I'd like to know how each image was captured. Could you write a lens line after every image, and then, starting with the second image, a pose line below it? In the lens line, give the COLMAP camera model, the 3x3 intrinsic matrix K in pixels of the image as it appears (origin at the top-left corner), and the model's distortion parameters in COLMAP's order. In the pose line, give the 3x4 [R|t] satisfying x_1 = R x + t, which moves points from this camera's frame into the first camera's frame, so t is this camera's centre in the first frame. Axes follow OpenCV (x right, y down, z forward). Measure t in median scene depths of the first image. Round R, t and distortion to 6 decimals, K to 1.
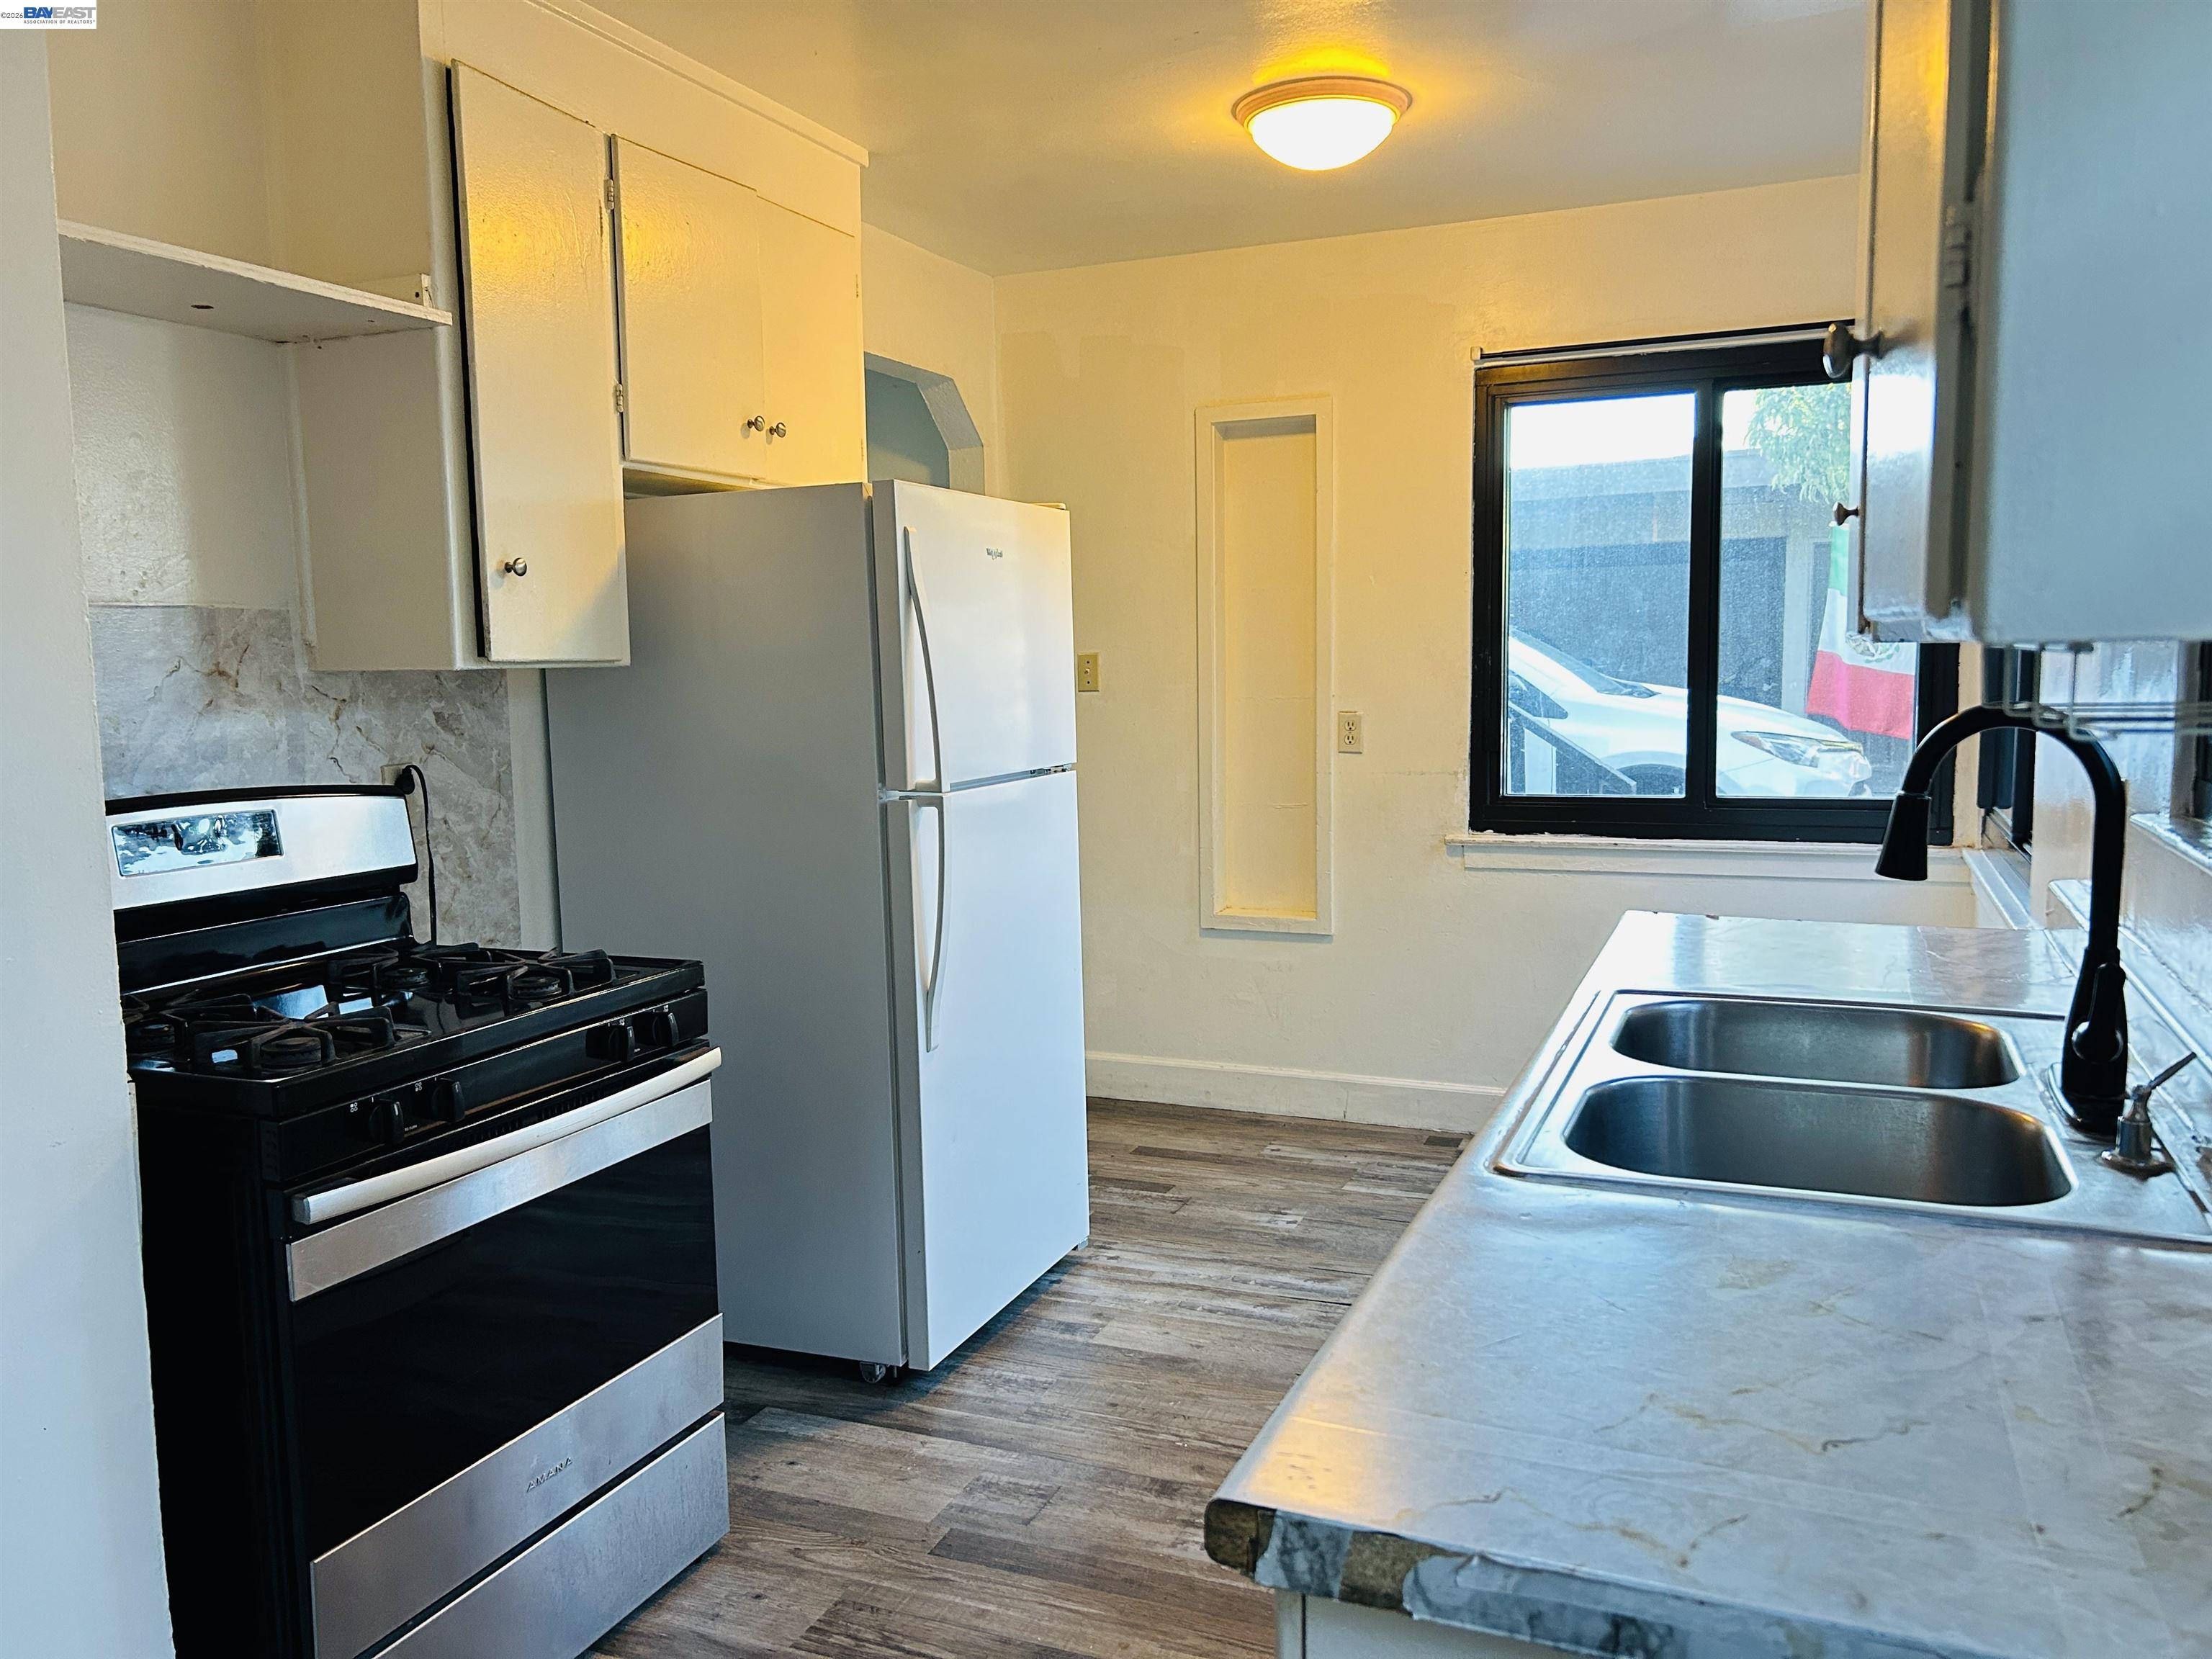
lens RADIAL K [[1680.8, 0, 1106.8], [0, 1680.8, 833.0], [0, 0, 1]] dist [-0.001500, 0.000060]
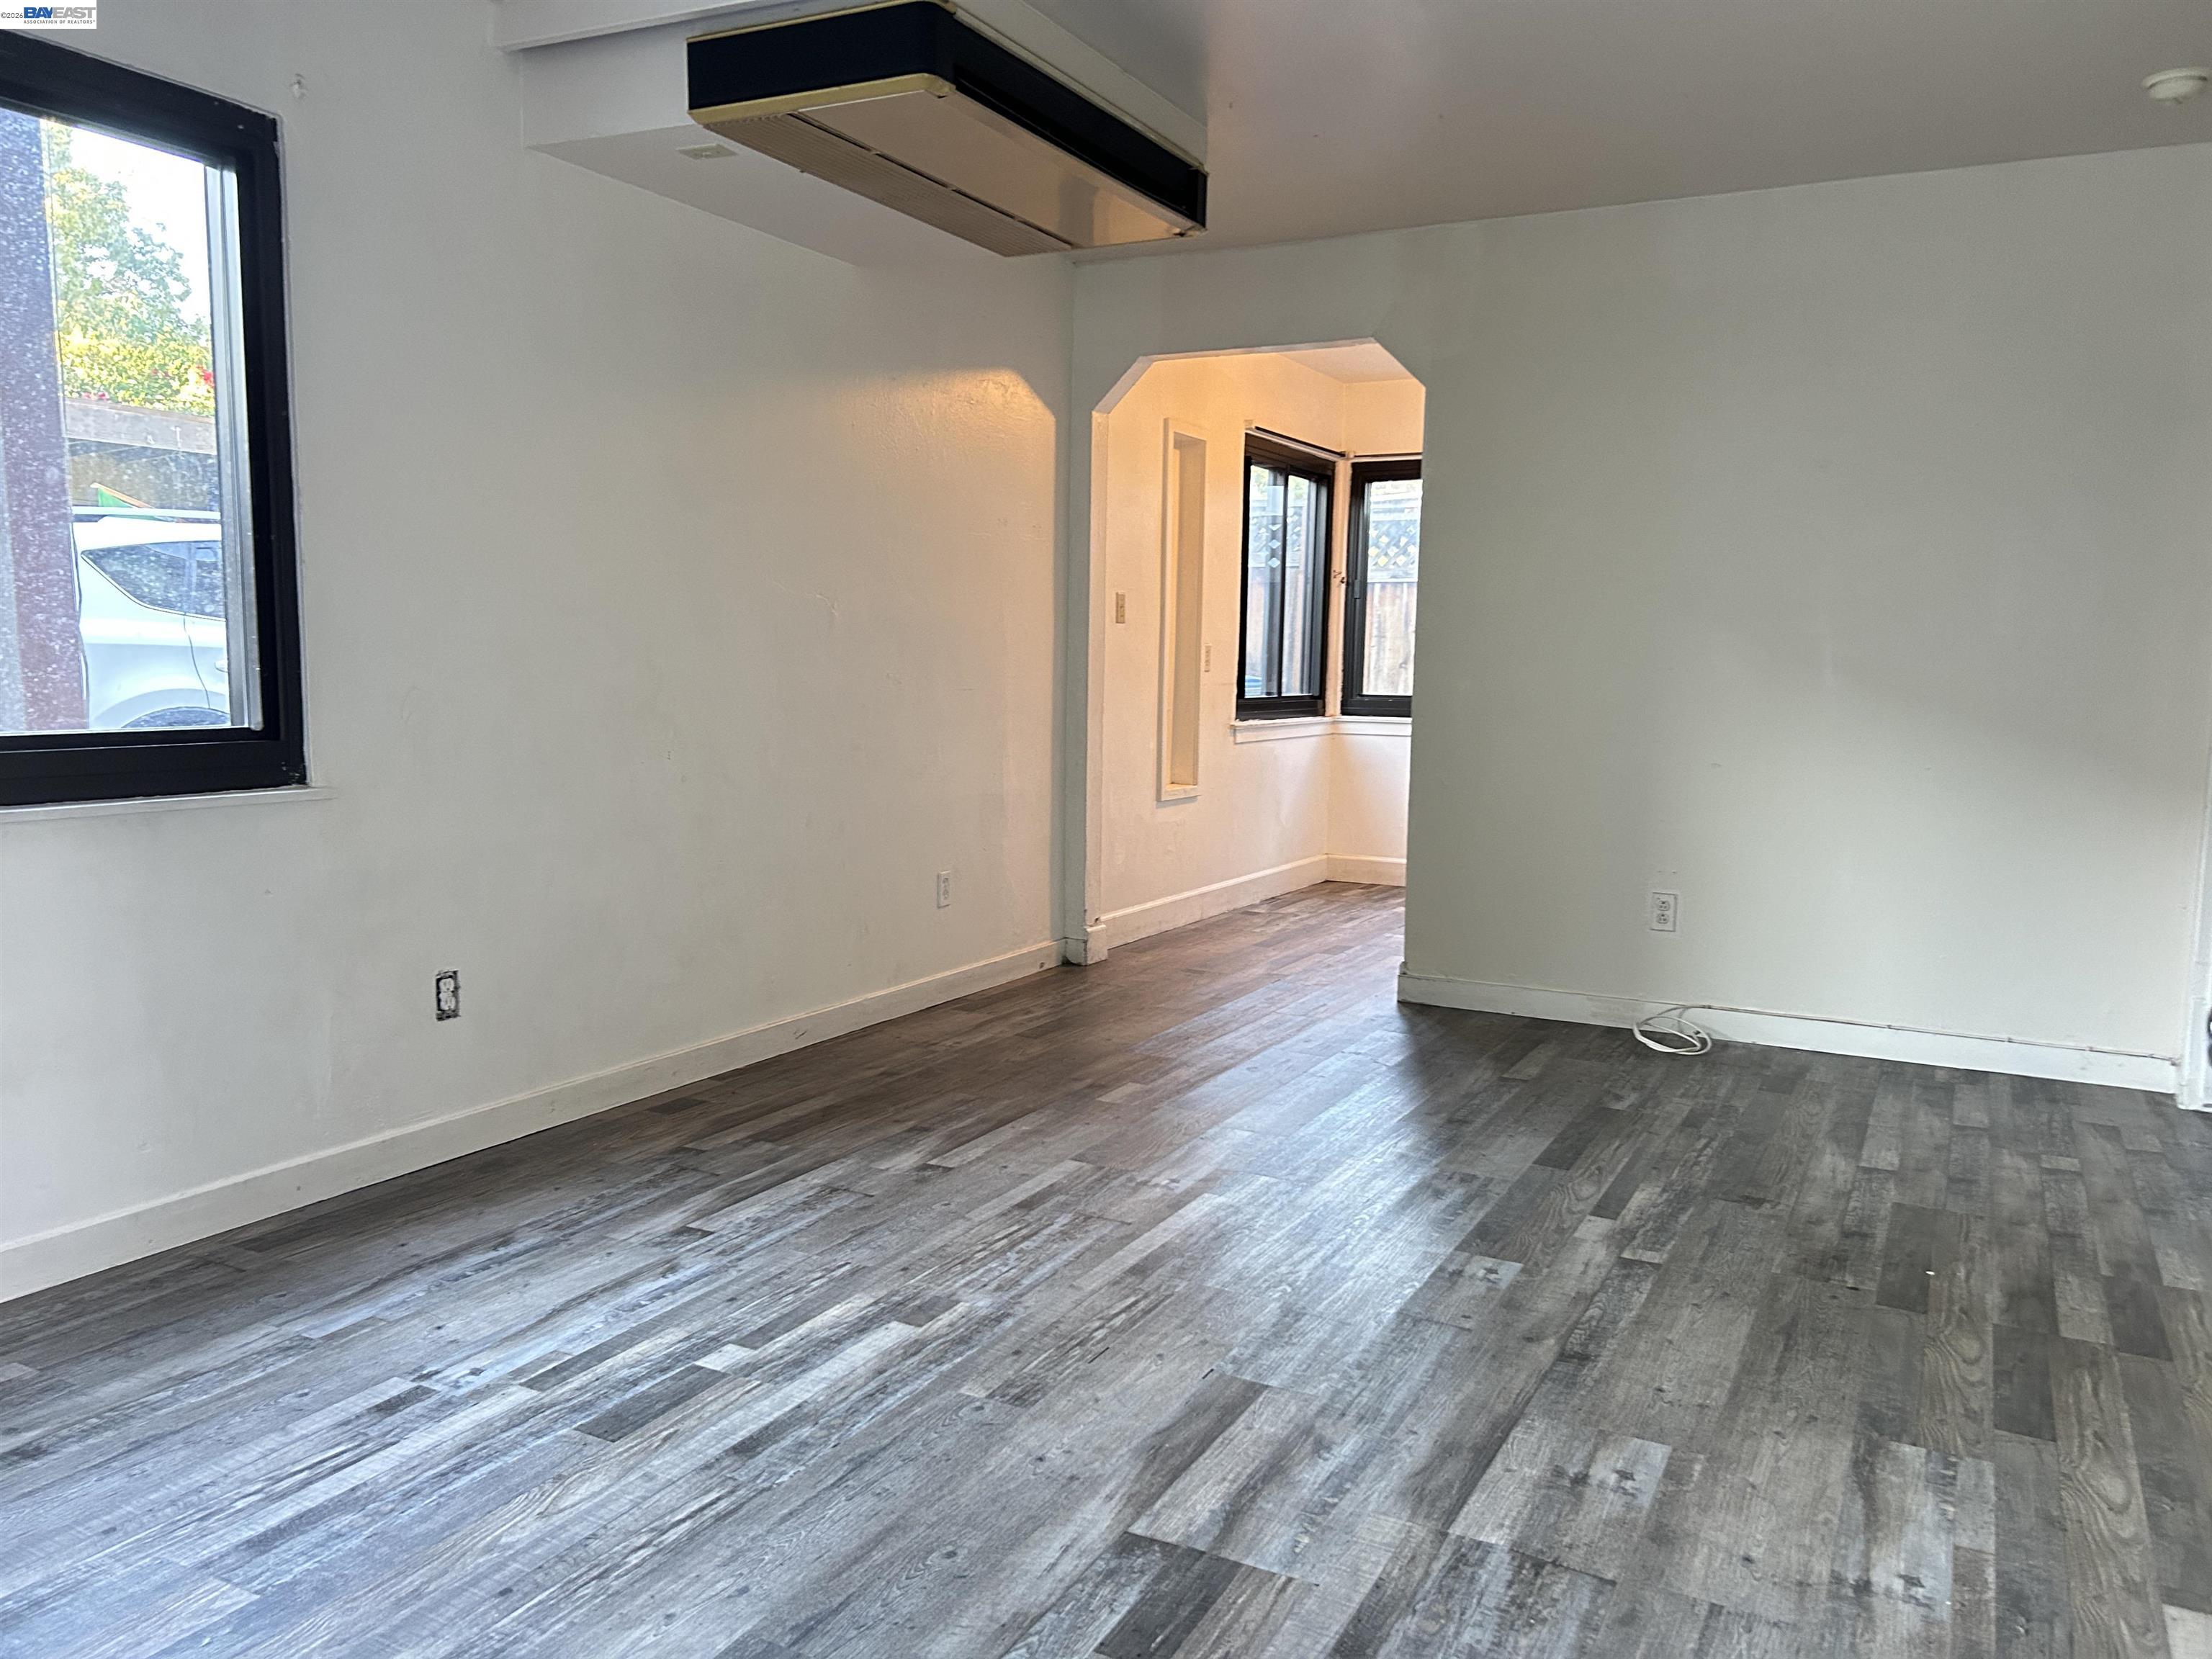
lens RADIAL K [[1680.8, 0, 1106.8], [0, 1680.8, 831.4], [0, 0, 1]] dist [-0.001500, 0.000060]
pose [[0.087118, -0.104482, 0.990704, -1.605613], [0.088414, 0.991371, 0.096778, -0.072742], [-0.992267, 0.079161, 0.095604, 1.292685]]
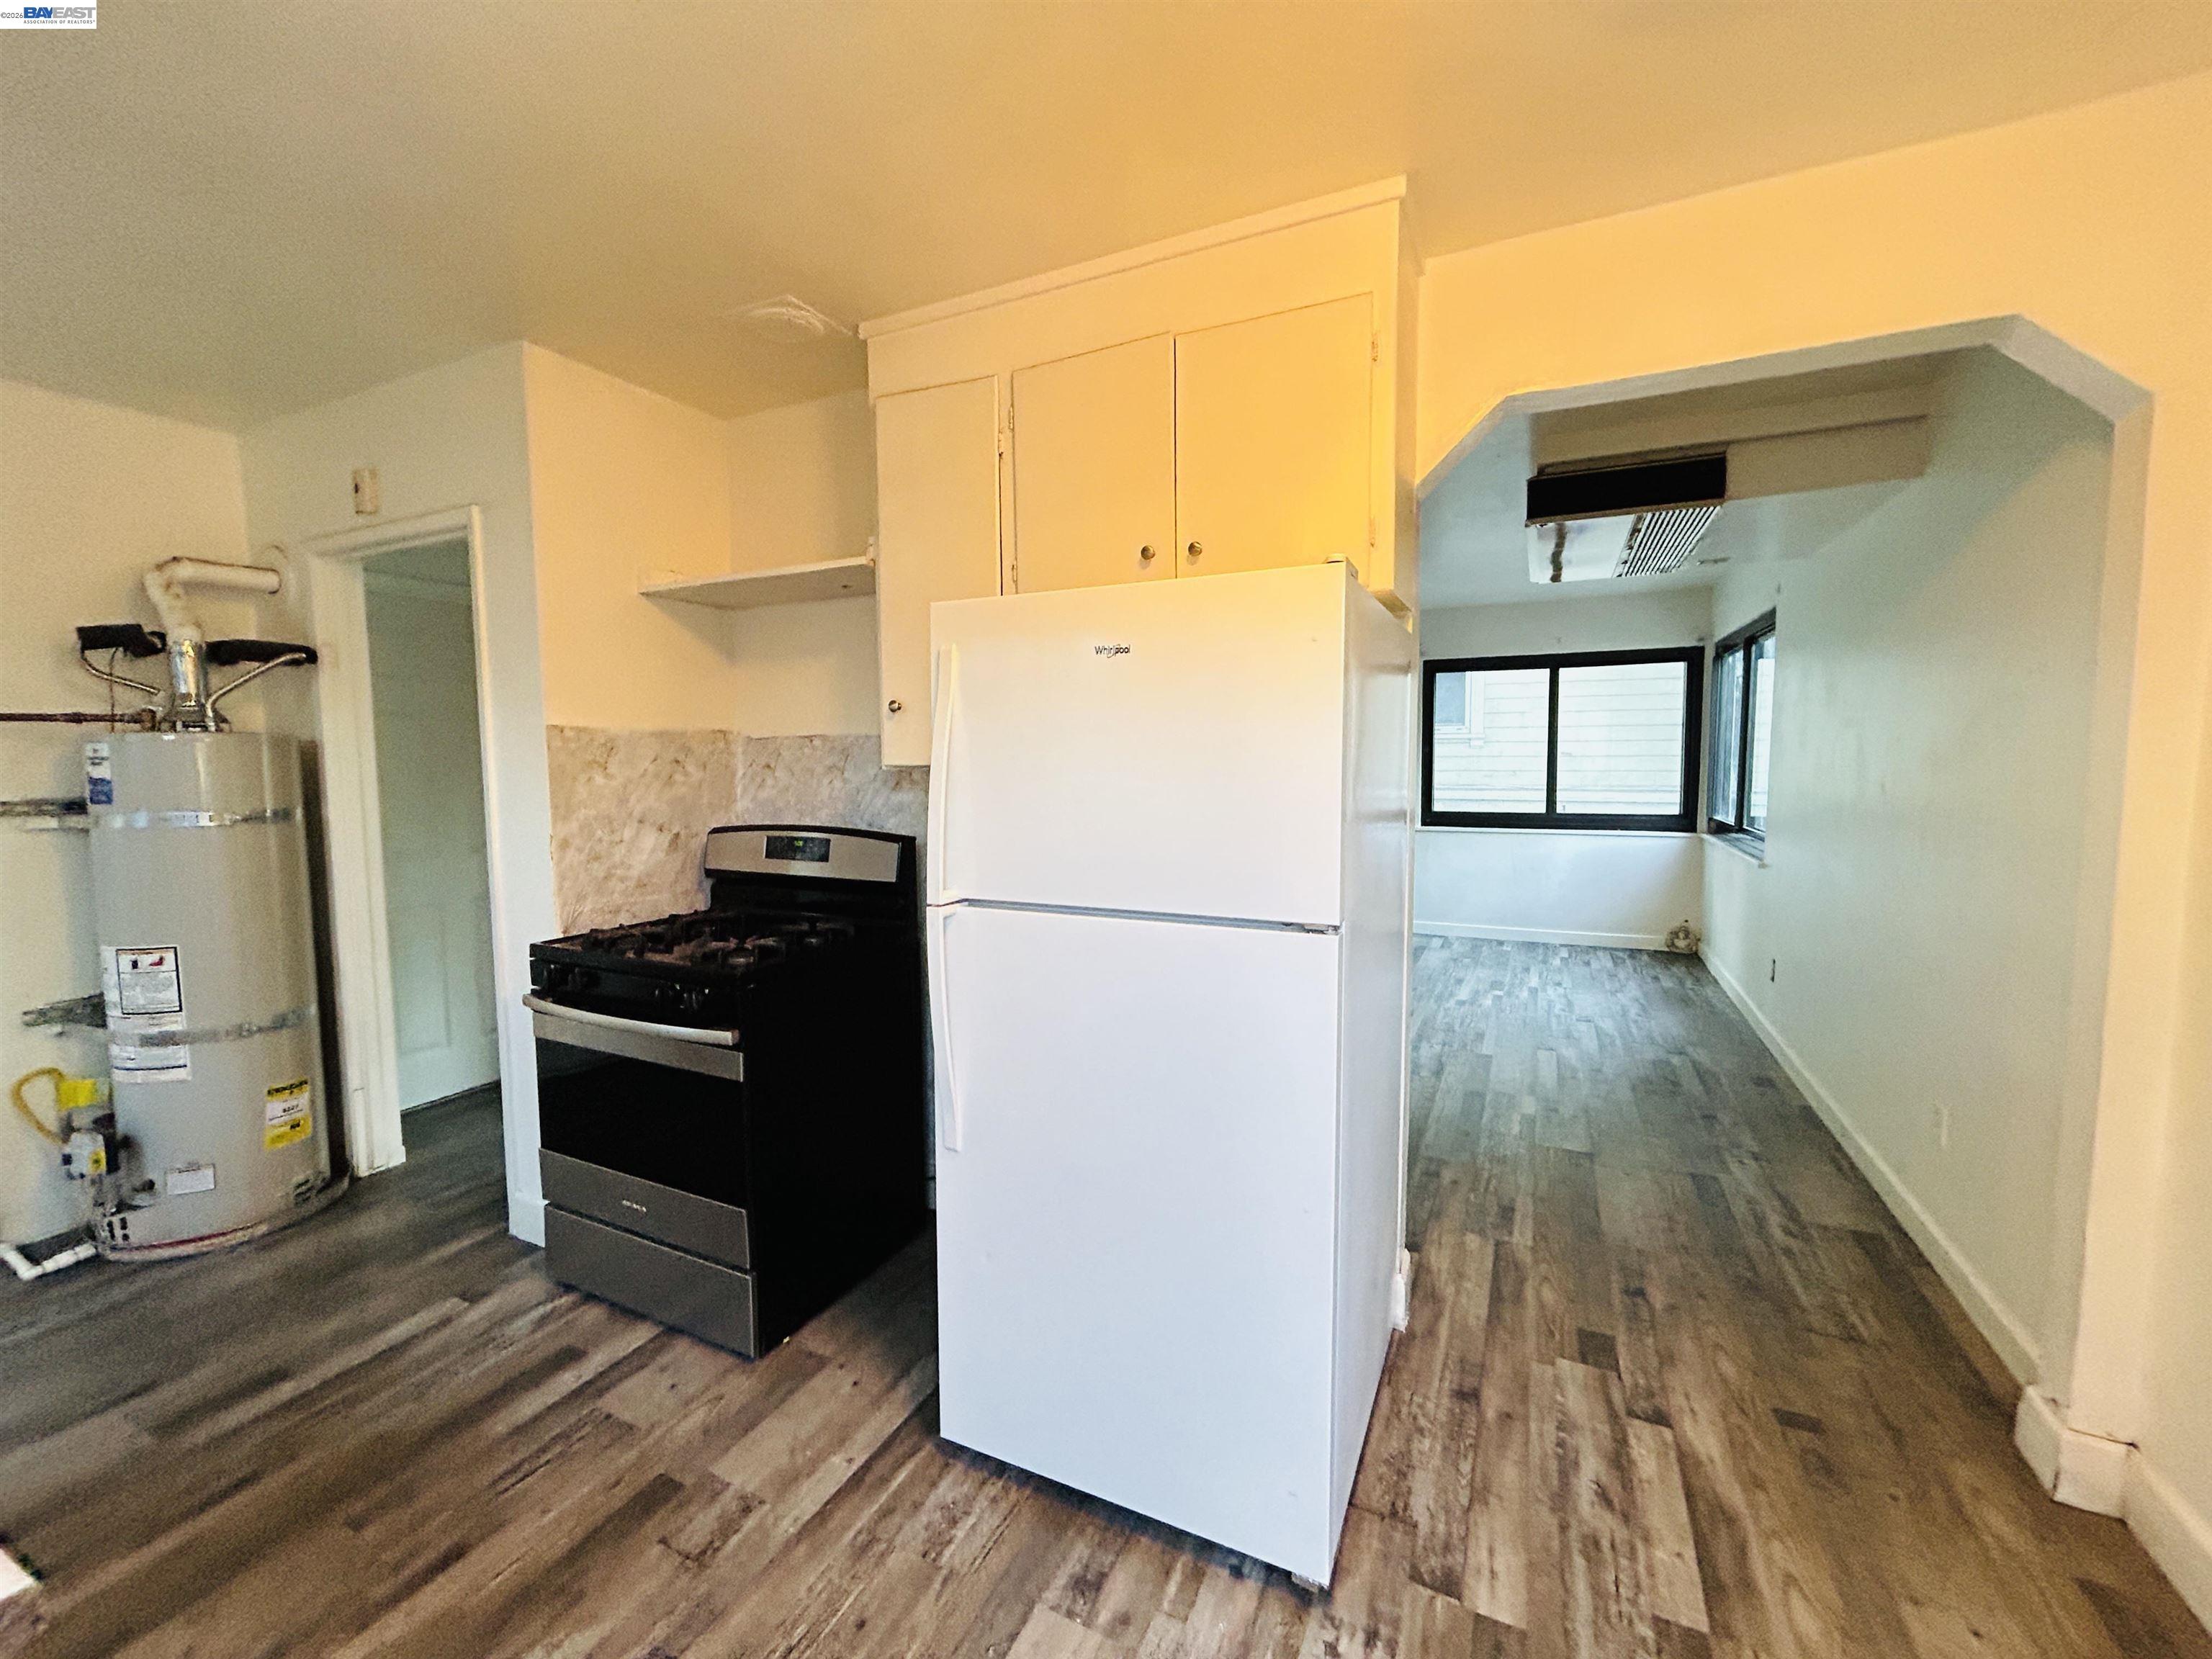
lens RADIAL K [[894.3, 0, 1103.0], [0, 894.3, 825.6], [0, 0, 1]] dist [0.010331, 0.000123]
pose [[-0.058217, 0.091487, -0.994103, 0.382369], [-0.101233, 0.990118, 0.097049, -0.118133], [0.993158, 0.106286, -0.048380, 0.989058]]
